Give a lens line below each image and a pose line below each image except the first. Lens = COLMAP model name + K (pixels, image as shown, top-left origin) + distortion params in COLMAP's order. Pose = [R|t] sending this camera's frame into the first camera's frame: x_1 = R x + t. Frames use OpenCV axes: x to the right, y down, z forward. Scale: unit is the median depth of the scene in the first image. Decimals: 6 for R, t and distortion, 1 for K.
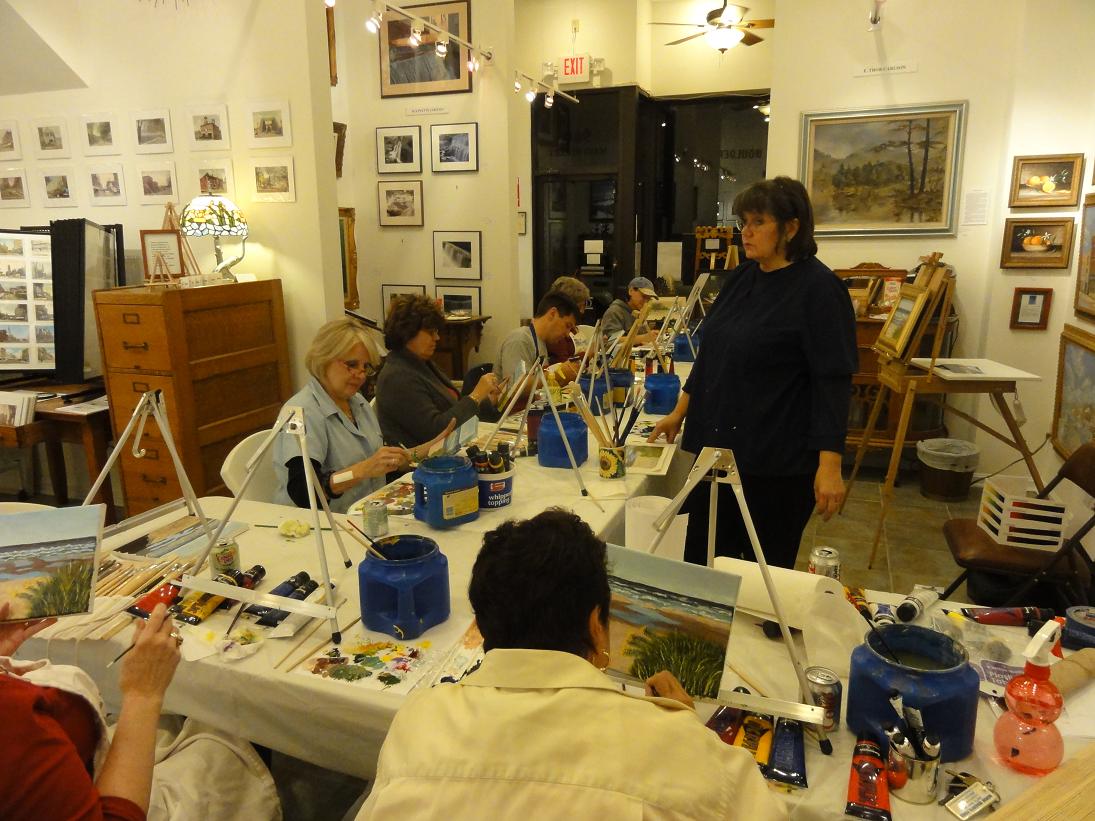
lens RADIAL K [[778.5, 0, 548.0], [0, 778.5, 410.4], [0, 0, 1]] dist [-0.010378, 0.010181]
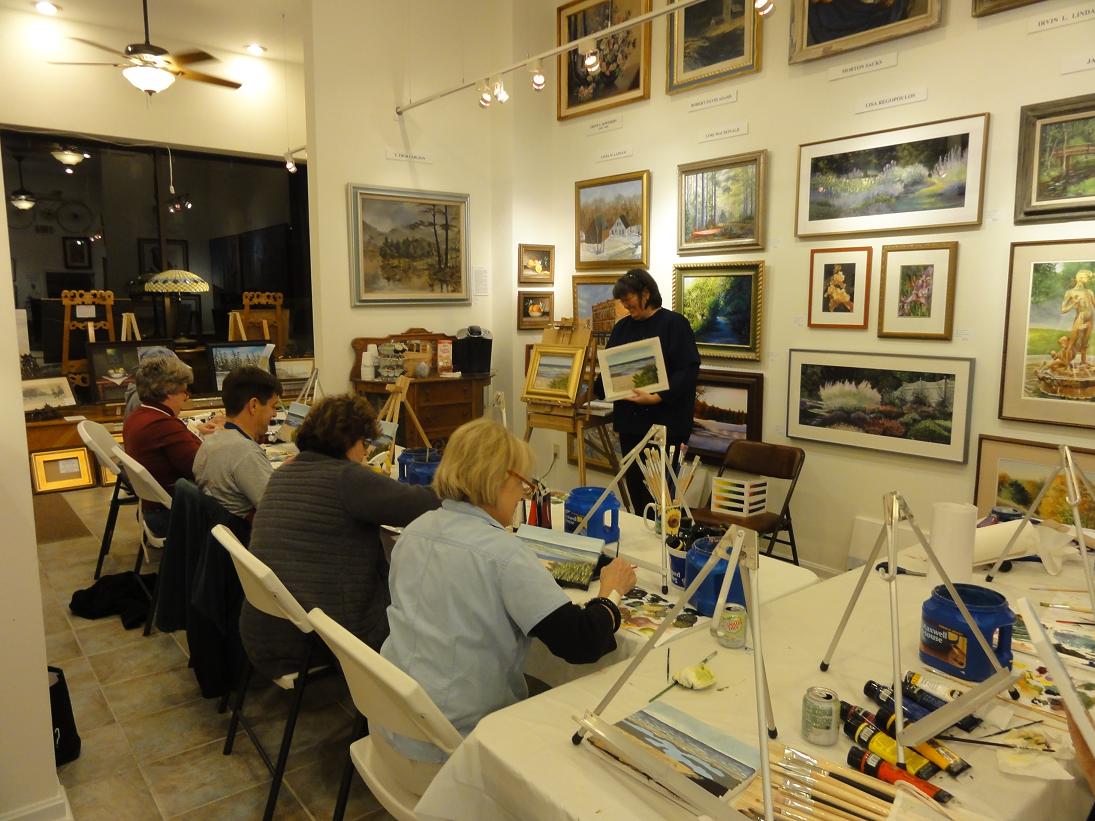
lens RADIAL K [[778.5, 0, 550.4], [0, 778.5, 410.4], [0, 0, 1]] dist [-0.010378, 0.010181]
pose [[0.491408, -0.110595, 0.863879, -0.504060], [0.182291, 0.982995, 0.022150, -0.074093], [-0.851639, 0.146593, 0.503212, 0.342061]]
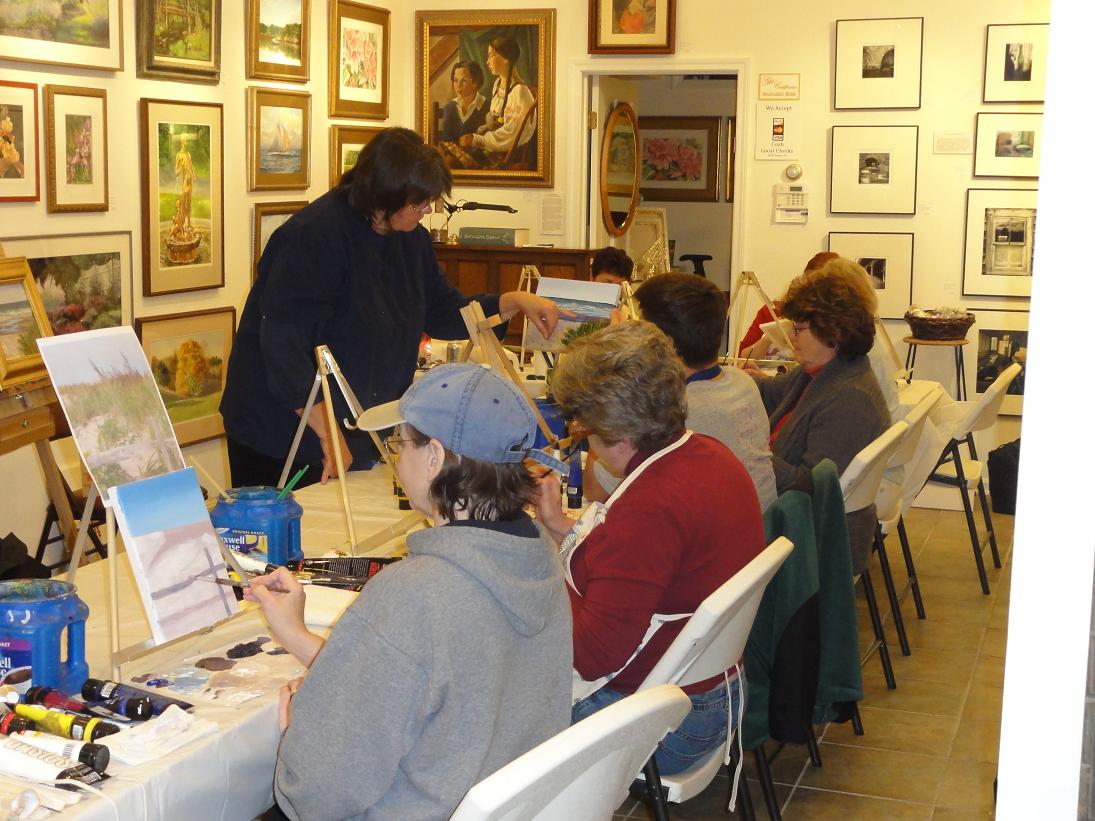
lens RADIAL K [[1618.5, 0, 554.1], [0, 1618.5, 412.8], [0, 0, 1]] dist [-0.007612, 0.000000]
pose [[-0.999279, -0.000971, -0.037944, 0.089193], [-0.014478, 0.933841, 0.357394, -0.391177], [0.035087, 0.357686, -0.933183, 1.753284]]
